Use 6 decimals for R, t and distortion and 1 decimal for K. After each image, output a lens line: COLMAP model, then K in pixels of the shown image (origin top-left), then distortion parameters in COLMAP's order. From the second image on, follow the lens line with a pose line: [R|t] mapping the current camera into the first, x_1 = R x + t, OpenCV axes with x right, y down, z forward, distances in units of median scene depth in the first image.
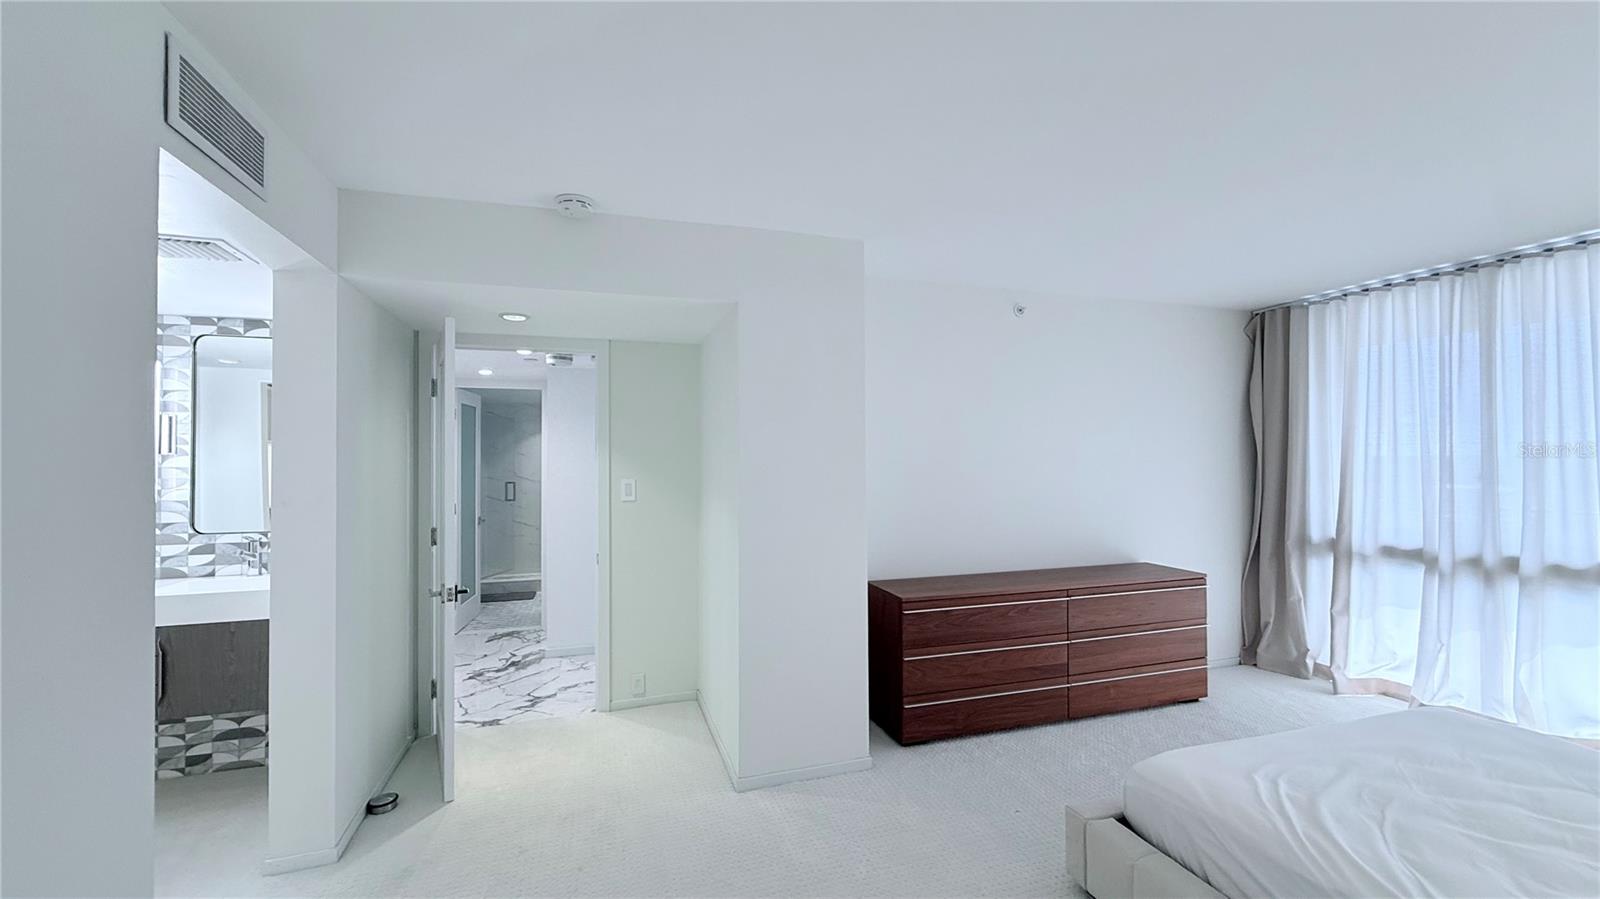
lens RADIAL K [[638.0, 0, 793.7], [0, 638.0, 449.2], [0, 0, 1]] dist [0.001229, -0.000491]
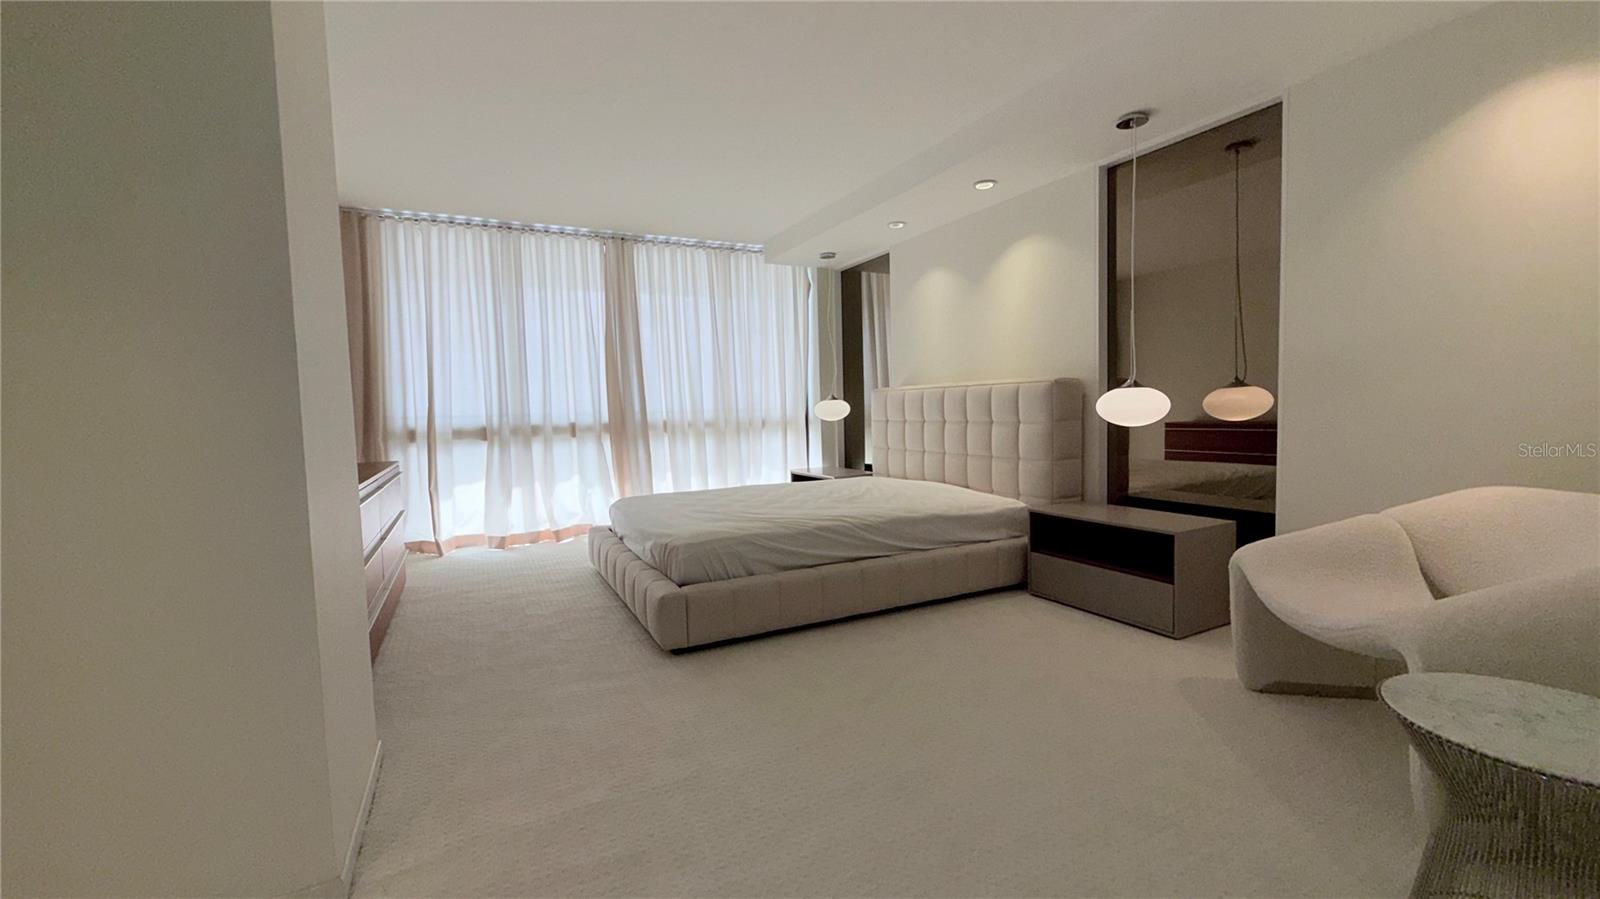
lens RADIAL K [[638.0, 0, 793.9], [0, 638.0, 448.8], [0, 0, 1]] dist [0.001229, -0.000491]
pose [[-0.161245, -0.051801, 0.985554, -0.447555], [0.013597, 0.998410, 0.054702, 0.131278], [-0.986821, 0.022221, -0.160285, 0.551819]]
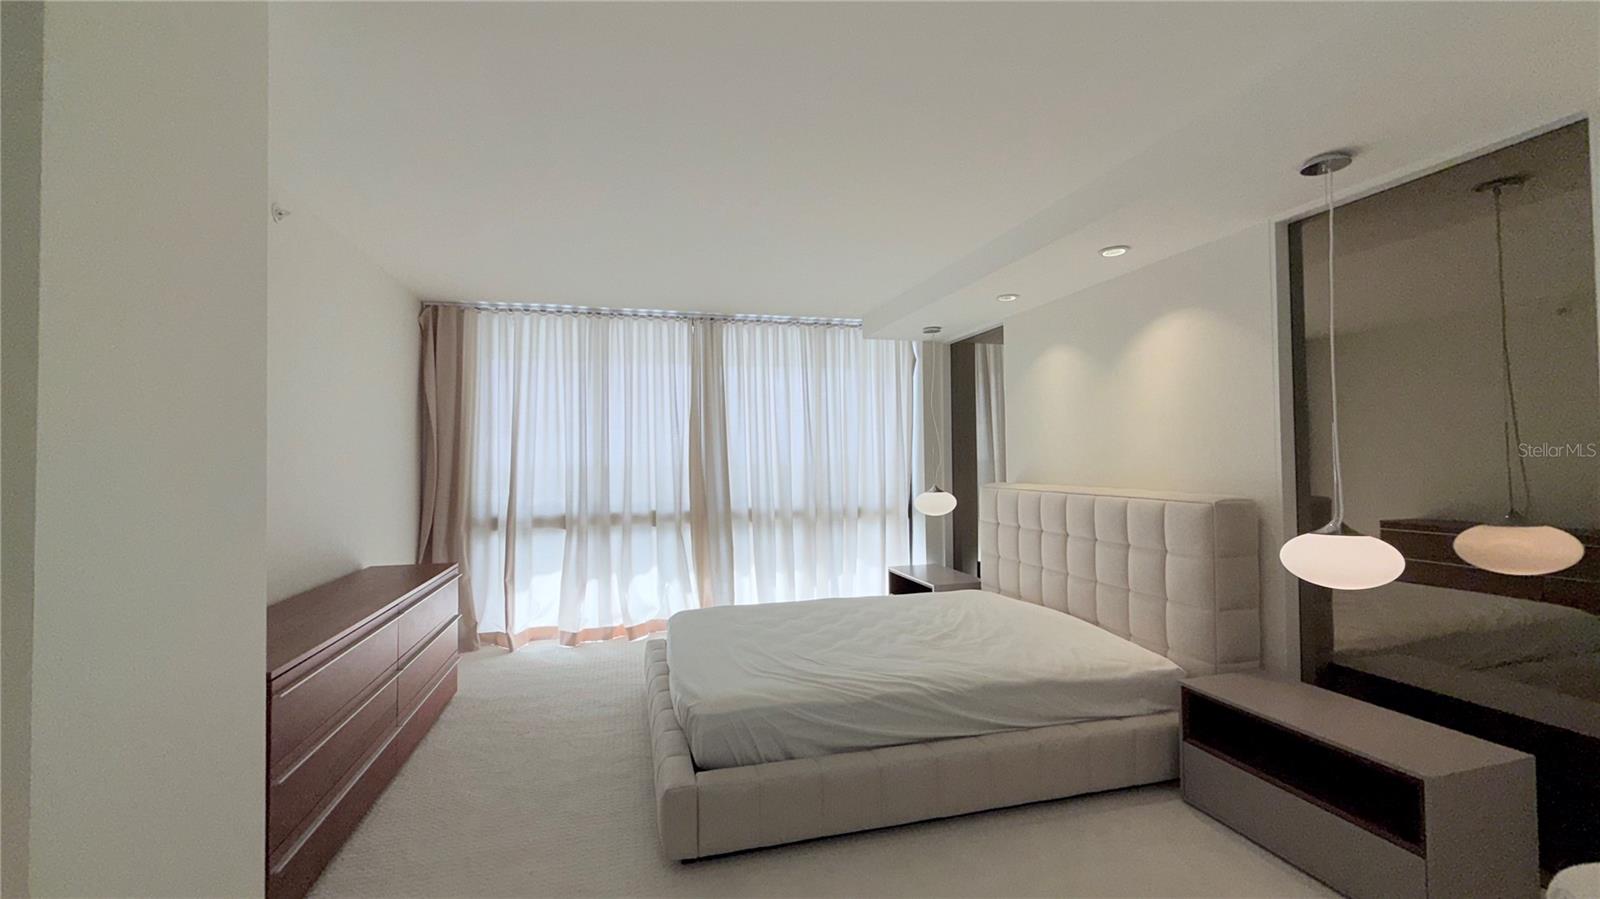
lens RADIAL K [[638.0, 0, 792.4], [0, 638.0, 448.3], [0, 0, 1]] dist [0.001229, -0.000491]
pose [[0.049541, 0.023904, 0.998486, -0.302899], [-0.003539, 0.999711, -0.023758, 0.043738], [-0.998766, -0.002356, 0.049611, 0.449856]]
